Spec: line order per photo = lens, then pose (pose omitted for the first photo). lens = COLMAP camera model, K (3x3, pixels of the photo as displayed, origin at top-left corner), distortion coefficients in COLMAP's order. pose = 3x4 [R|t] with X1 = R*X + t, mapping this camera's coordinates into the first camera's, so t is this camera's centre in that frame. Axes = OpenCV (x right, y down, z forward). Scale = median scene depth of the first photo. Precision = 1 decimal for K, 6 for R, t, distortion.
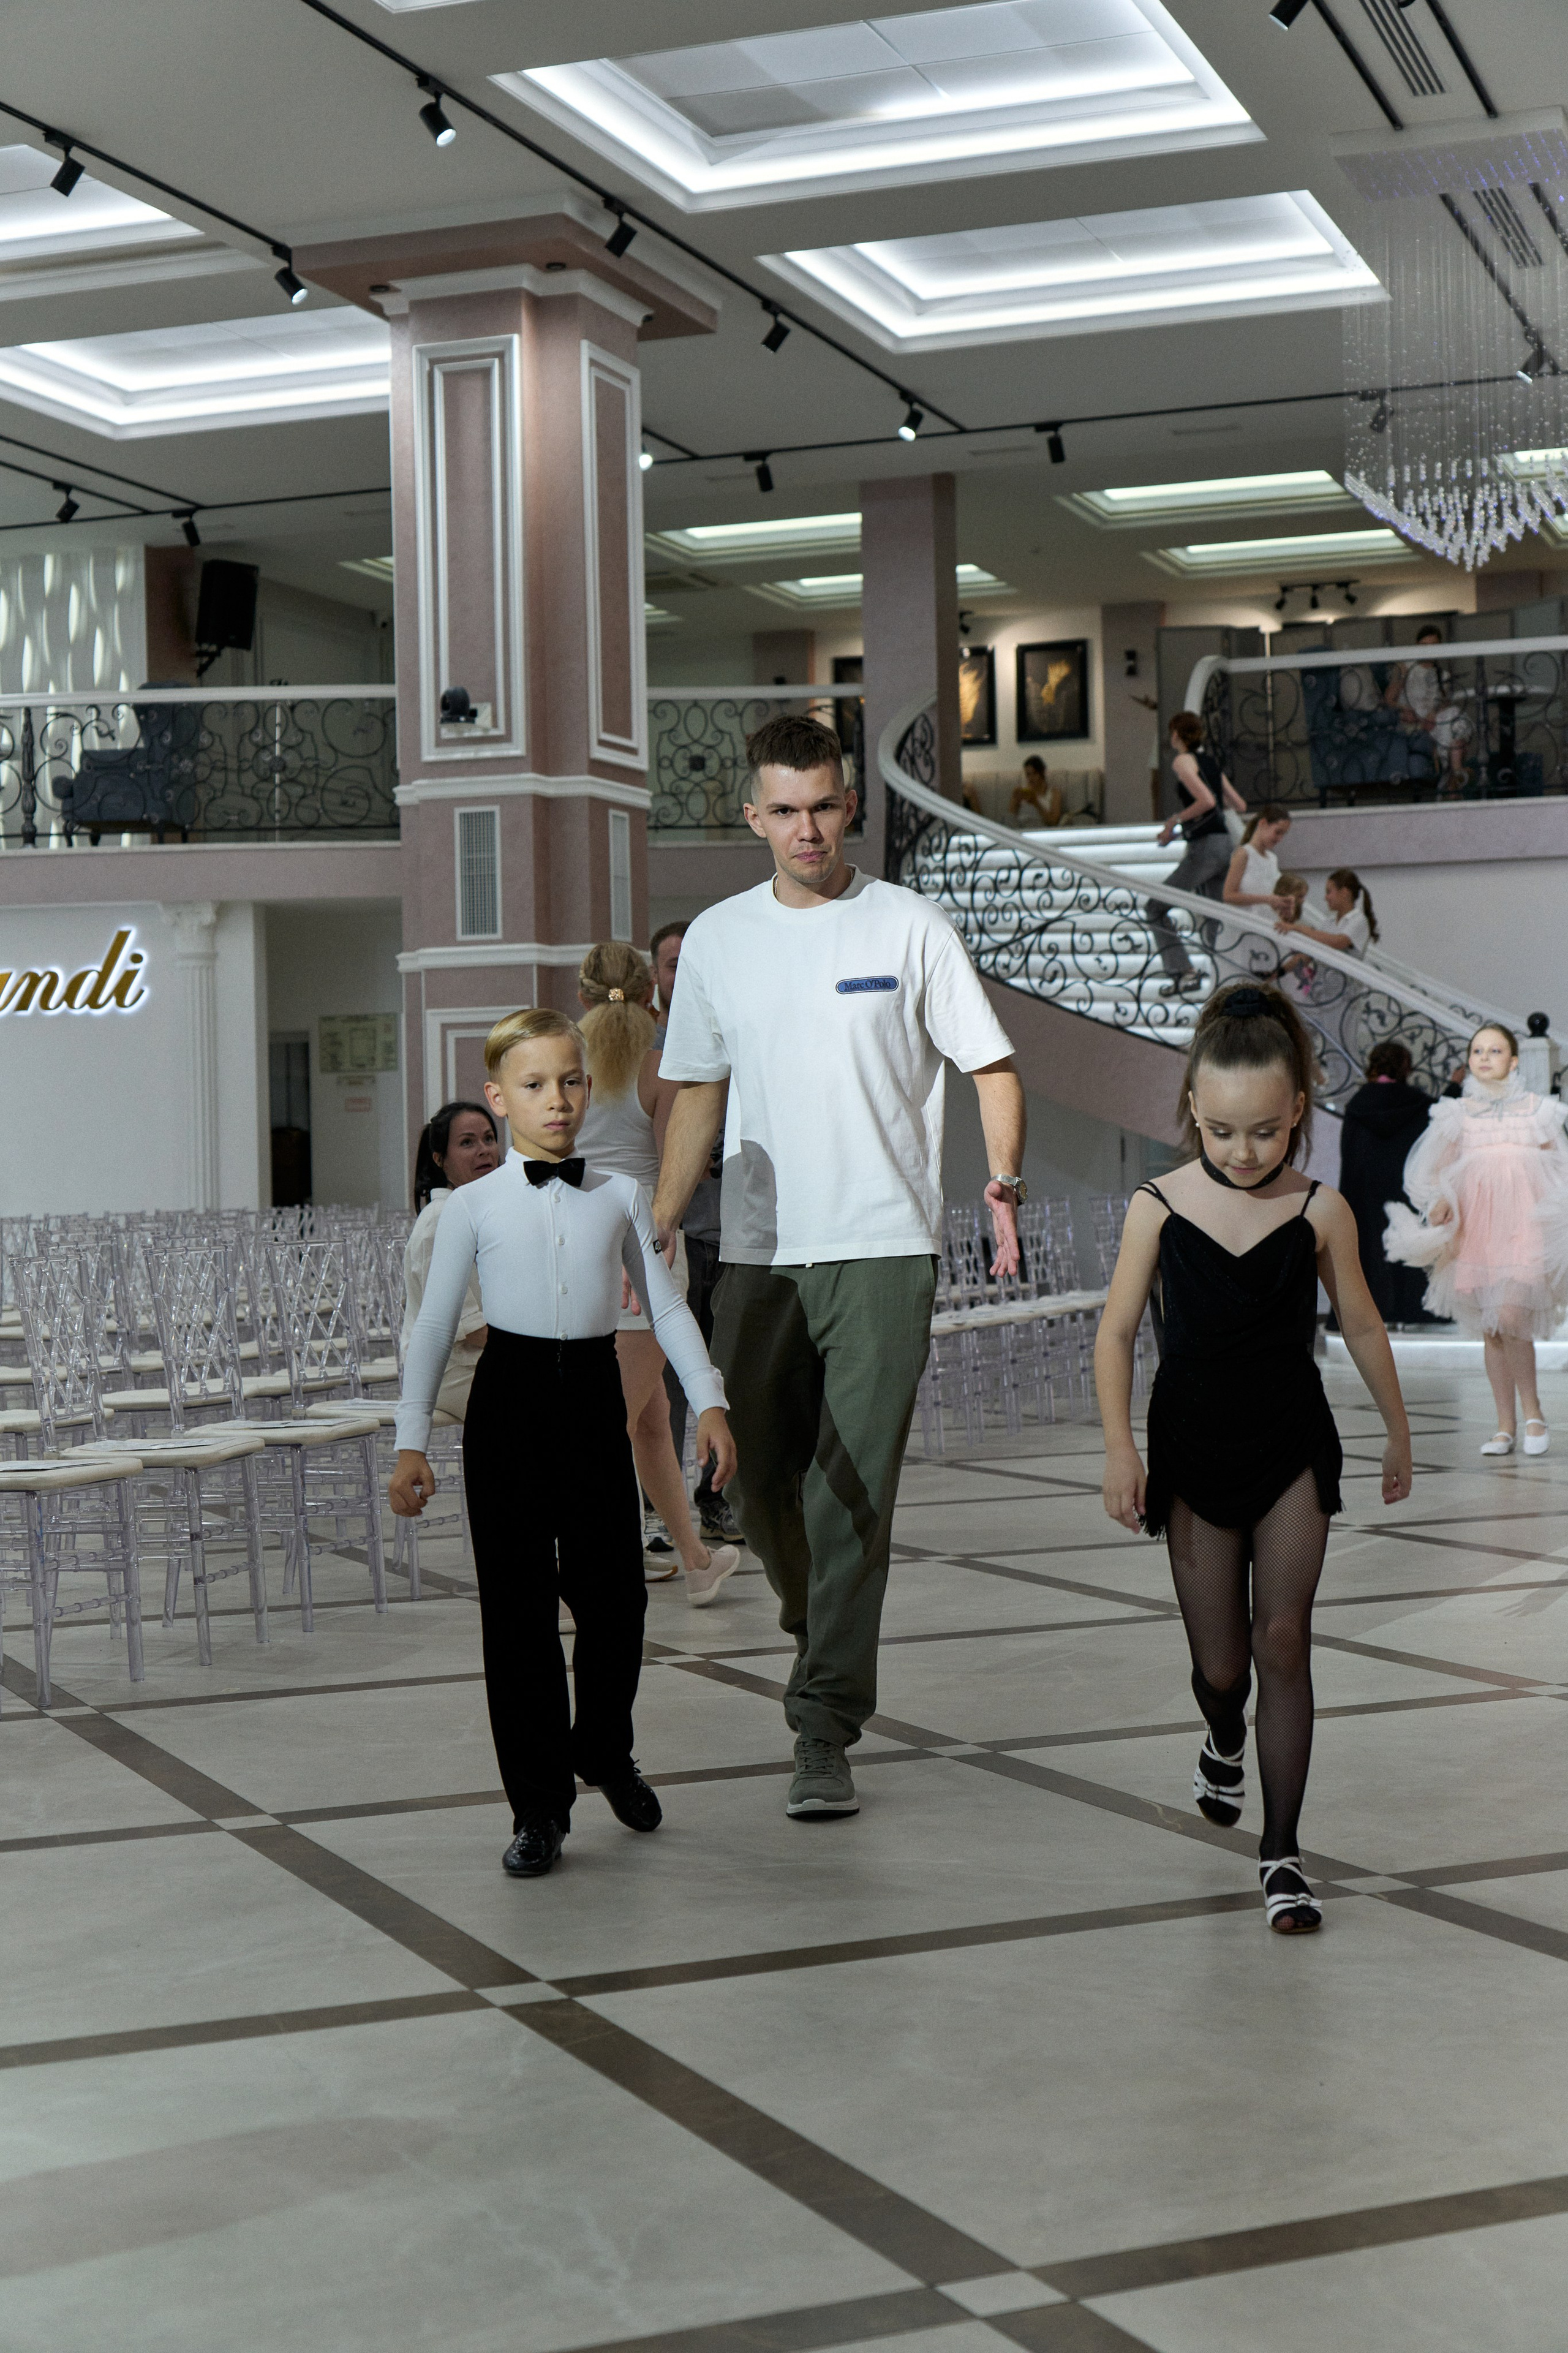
lens RADIAL K [[3386.6, 0, 785.9], [0, 3386.6, 1178.8], [0, 0, 1]] dist [-0.216855, 1.852951]
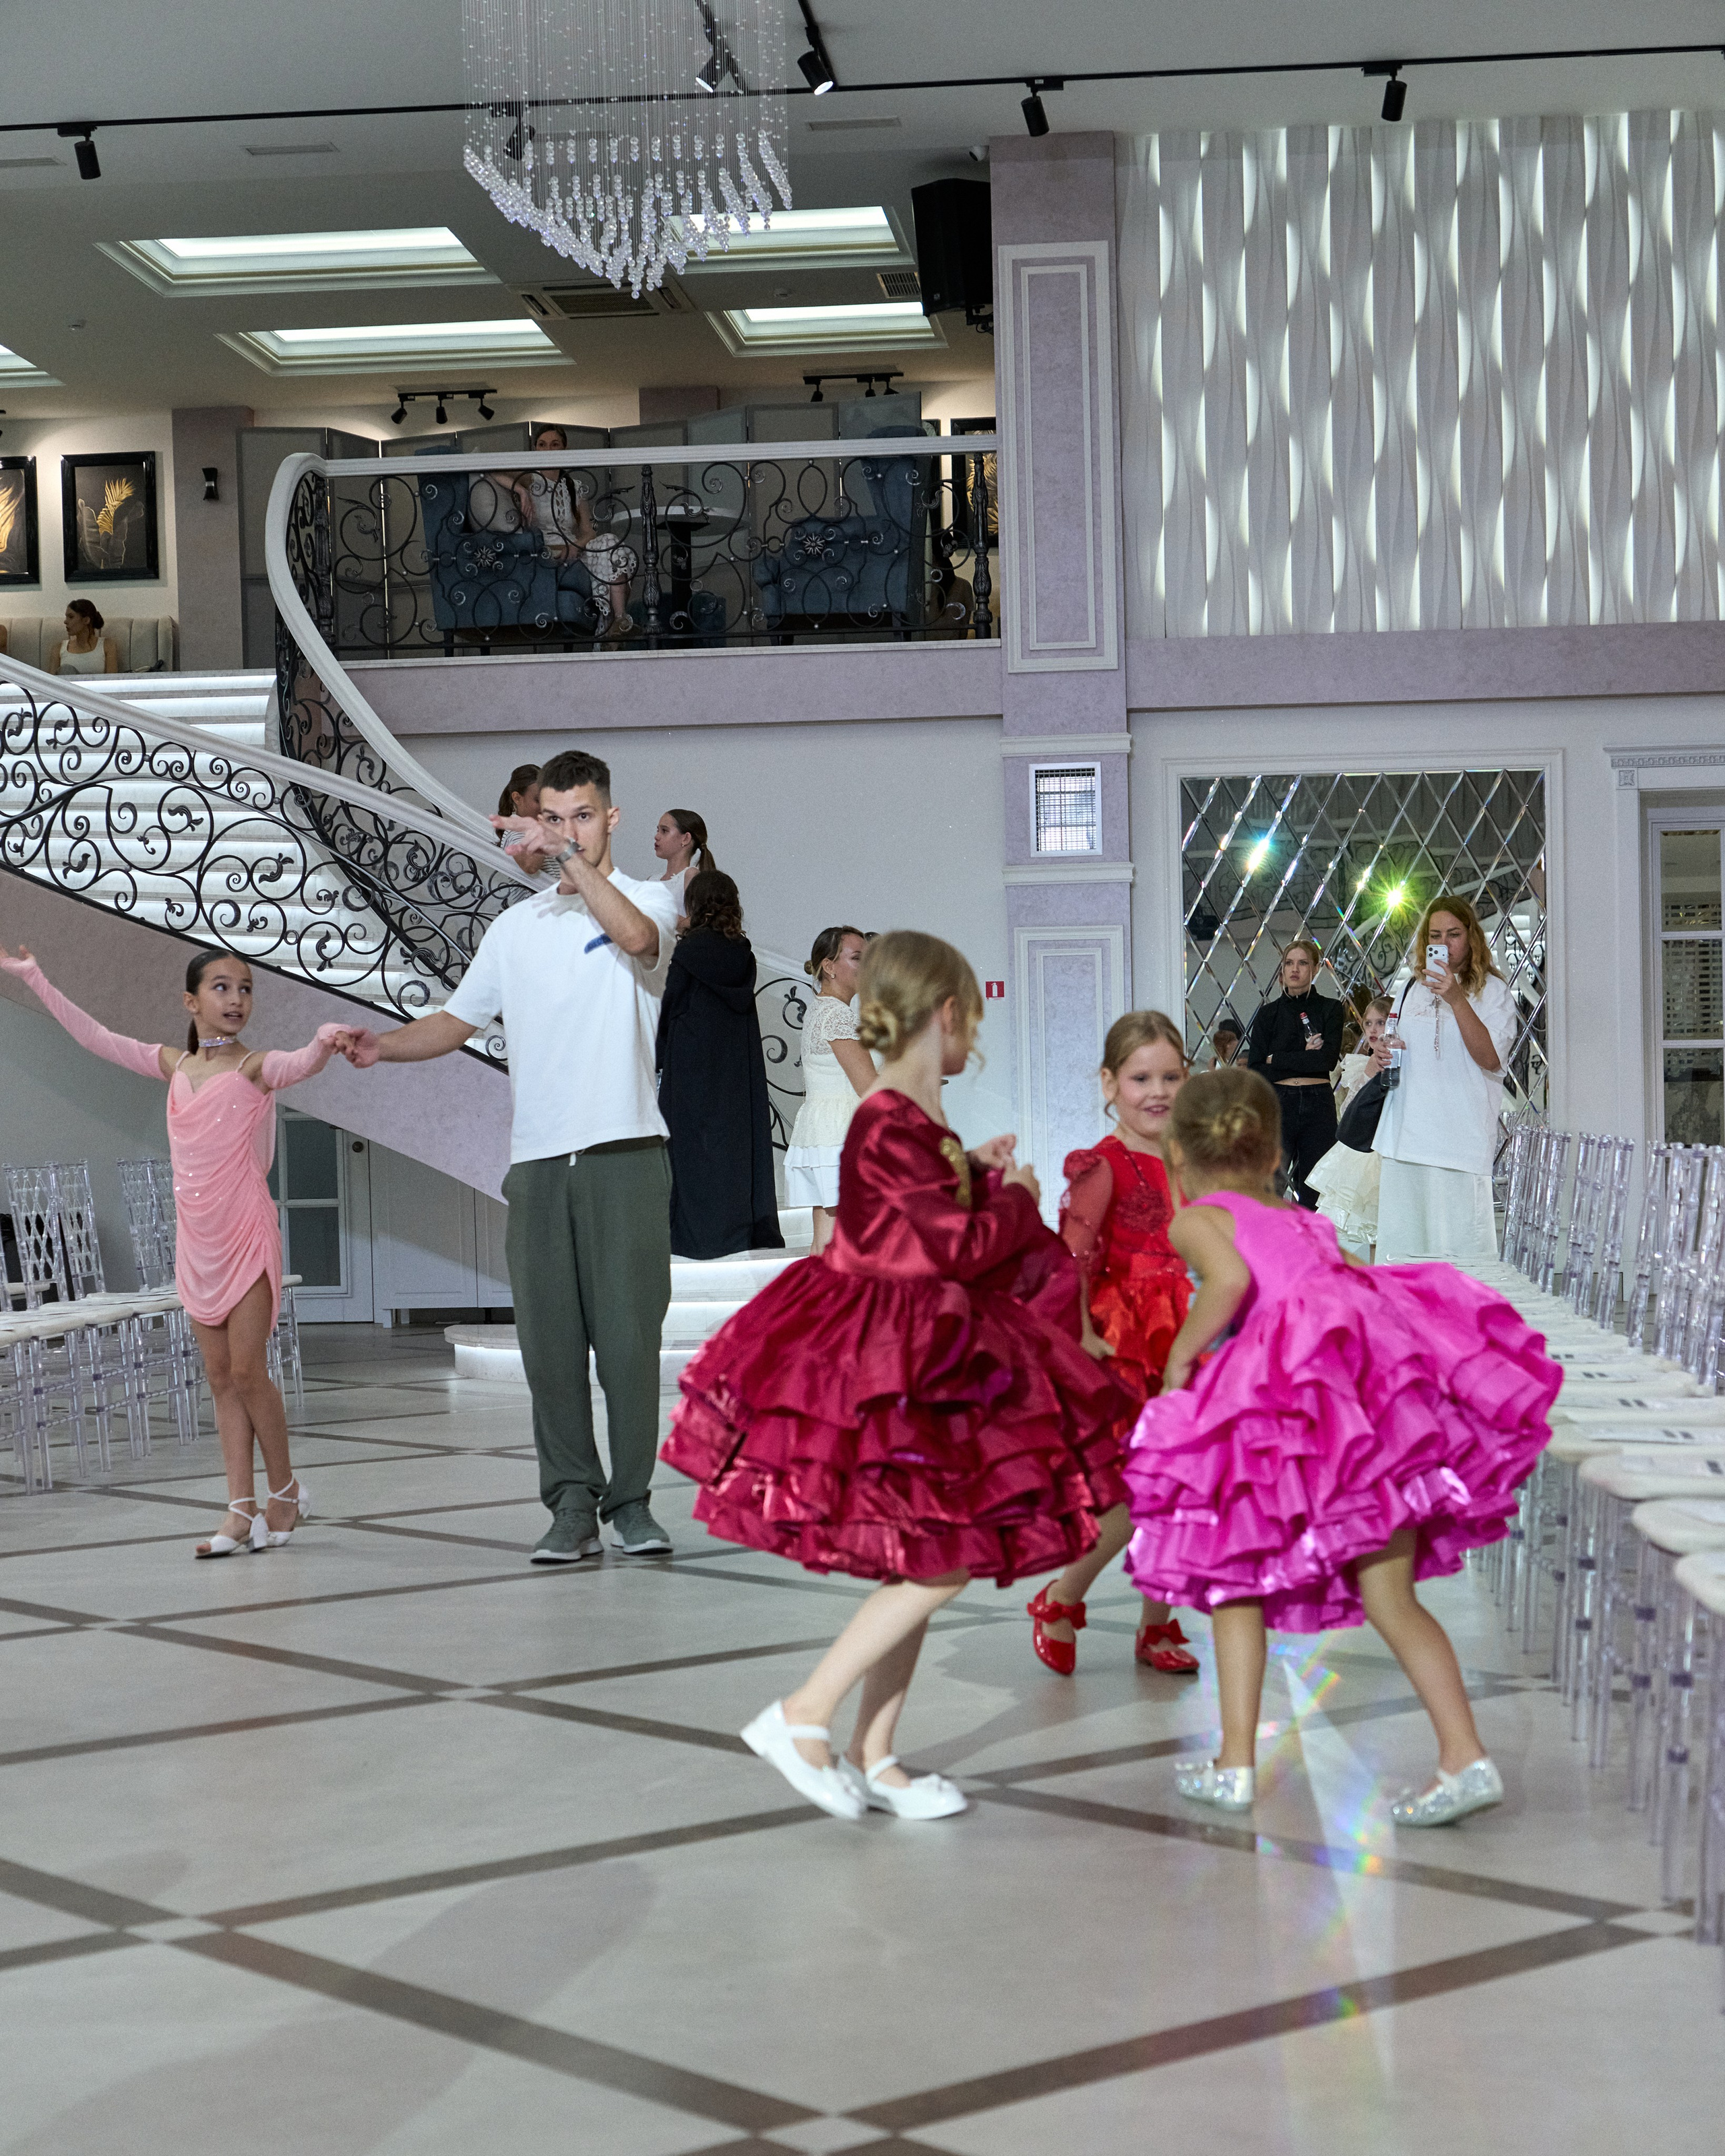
lens RADIAL K [[3695.0, 0, 862.5], [0, 3695.0, 1078.0], [0, 0, 1]] dist [0.168131, -0.148949]
pose [[0.965426, -0.000428, 0.260678, 0.029028], [0.003949, 0.999908, -0.012985, -0.001442], [-0.260648, 0.013566, 0.965339, 0.153109]]
